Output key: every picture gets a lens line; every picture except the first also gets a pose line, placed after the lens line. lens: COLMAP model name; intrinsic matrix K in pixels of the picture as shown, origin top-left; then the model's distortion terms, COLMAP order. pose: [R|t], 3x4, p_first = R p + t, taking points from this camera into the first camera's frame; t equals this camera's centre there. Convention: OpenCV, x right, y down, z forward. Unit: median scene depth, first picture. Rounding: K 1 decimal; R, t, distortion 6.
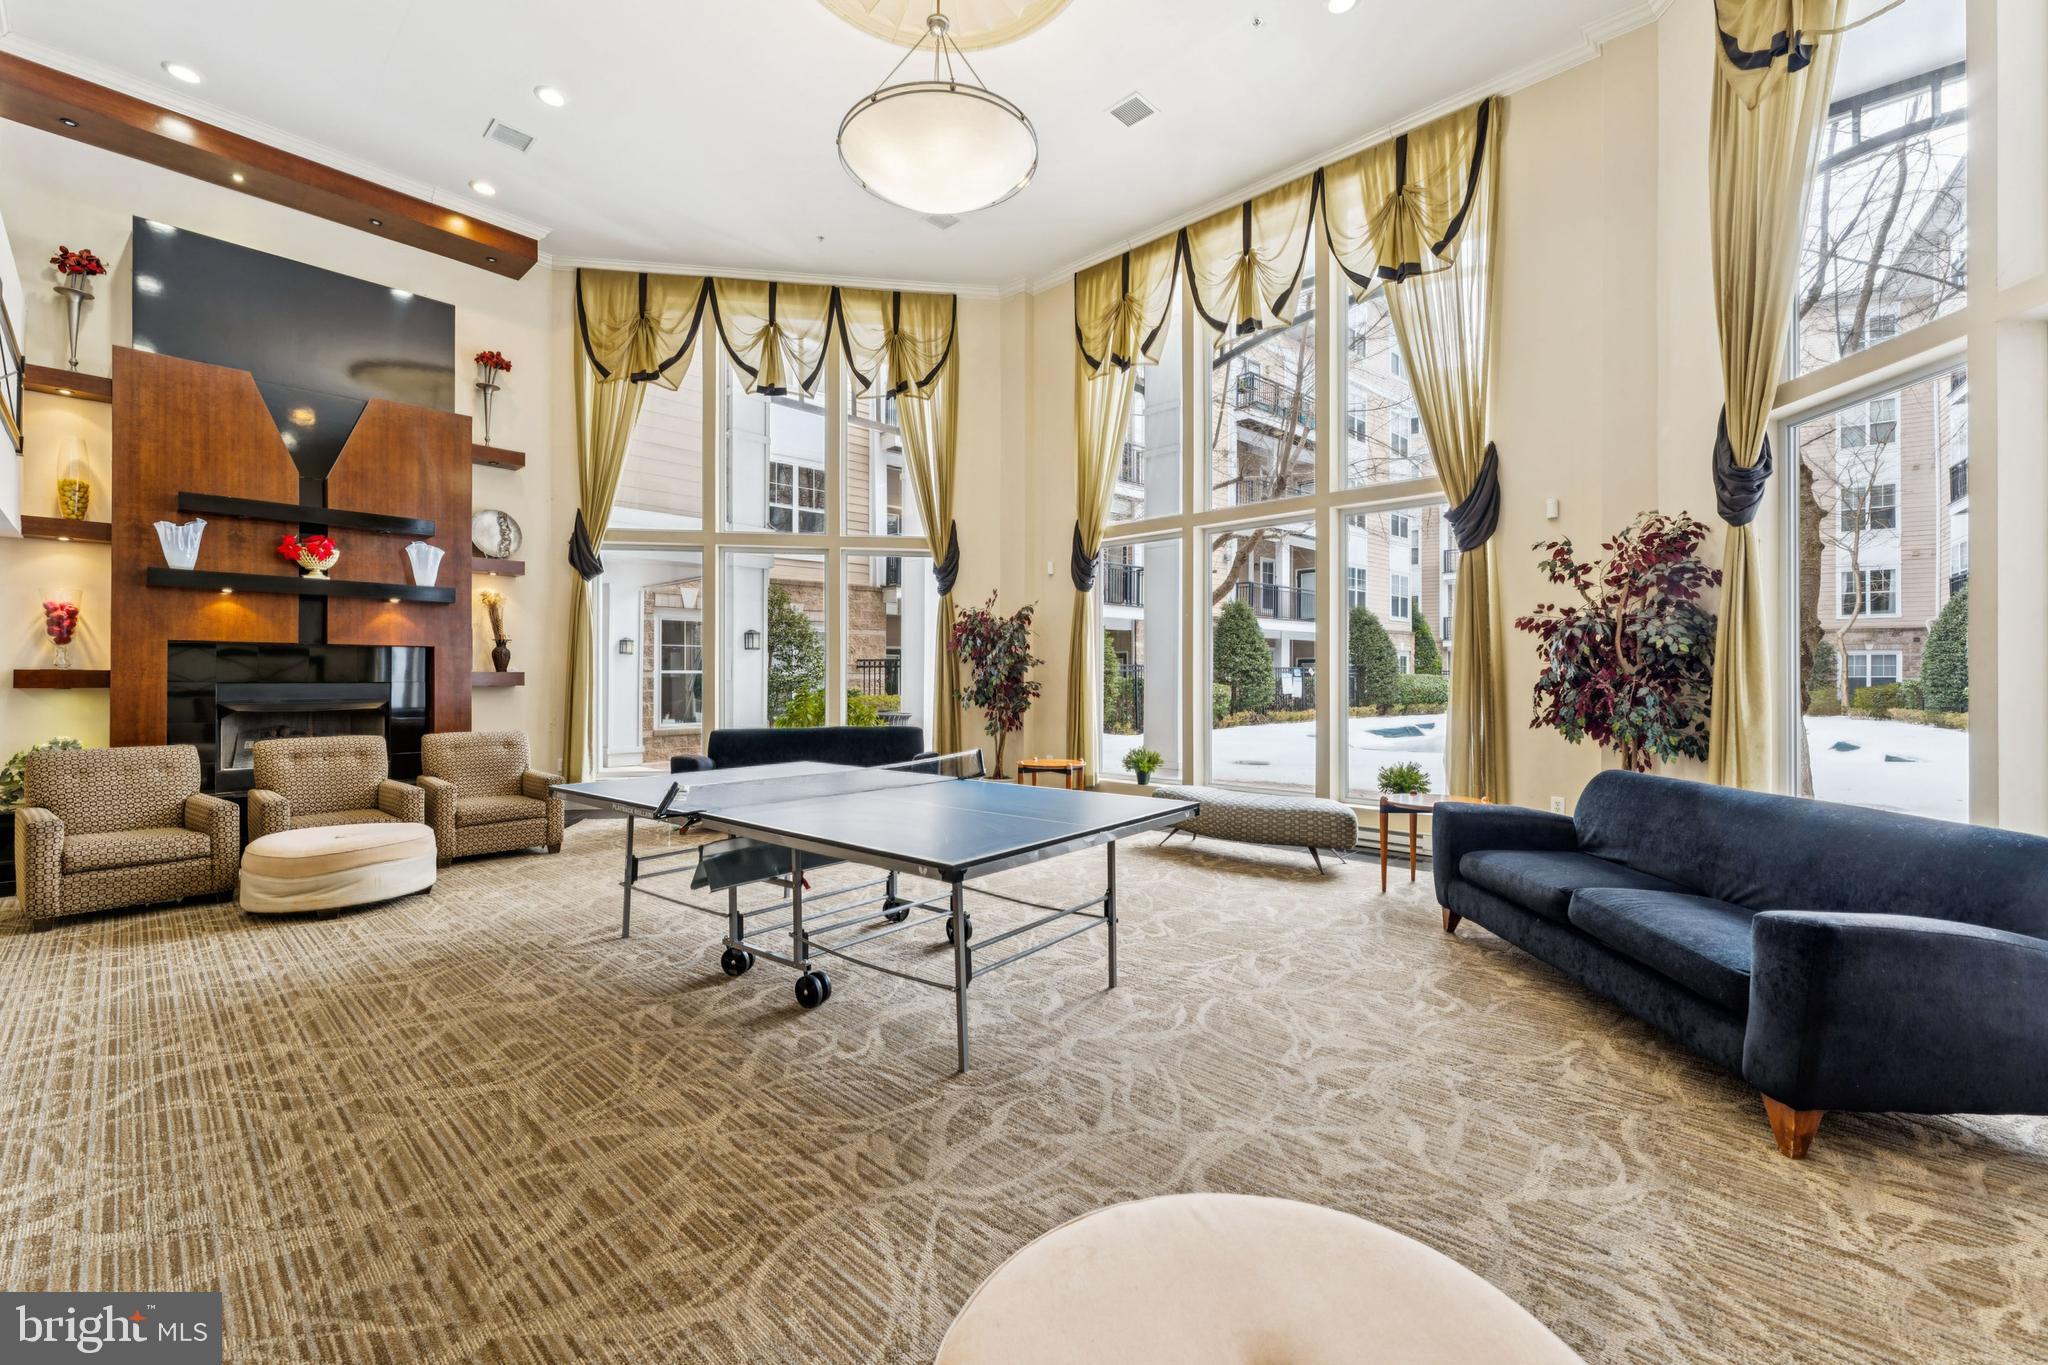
lens RADIAL K [[800.1, 0, 1020.7], [0, 800.1, 683.3], [0, 0, 1]] dist [-0.000396, 0.000024]
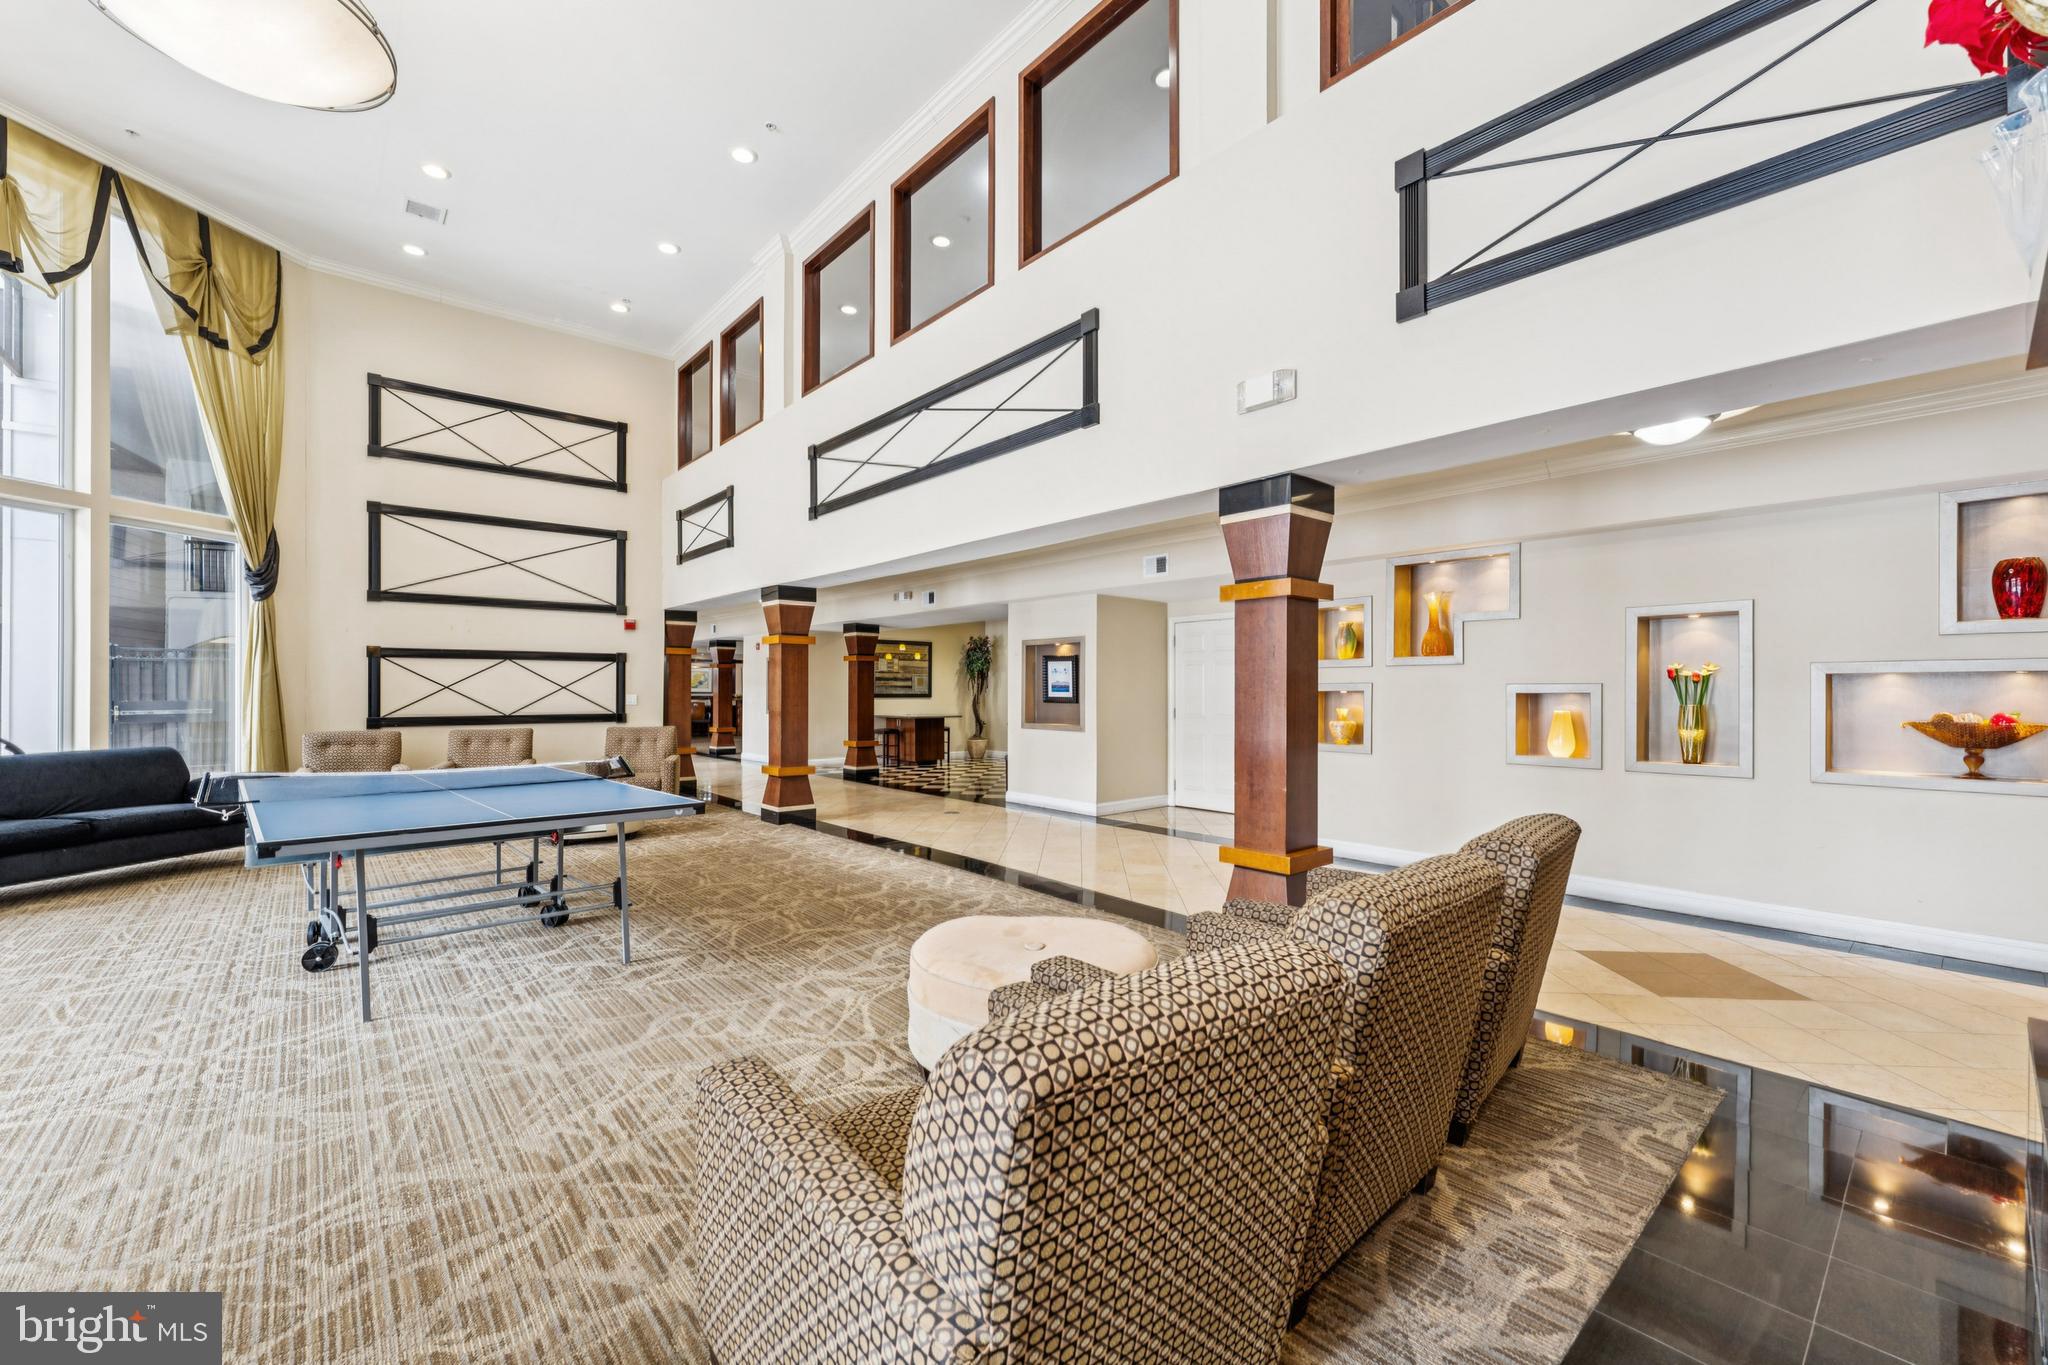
lens RADIAL K [[836.4, 0, 1027.9], [0, 836.4, 690.7], [0, 0, 1]] dist [0.002887, -0.000398]
pose [[-0.991003, 0.010602, 0.133422, -1.278500], [0.009707, 0.999926, -0.007358, 0.015187], [-0.133490, -0.005997, -0.991032, 2.235432]]
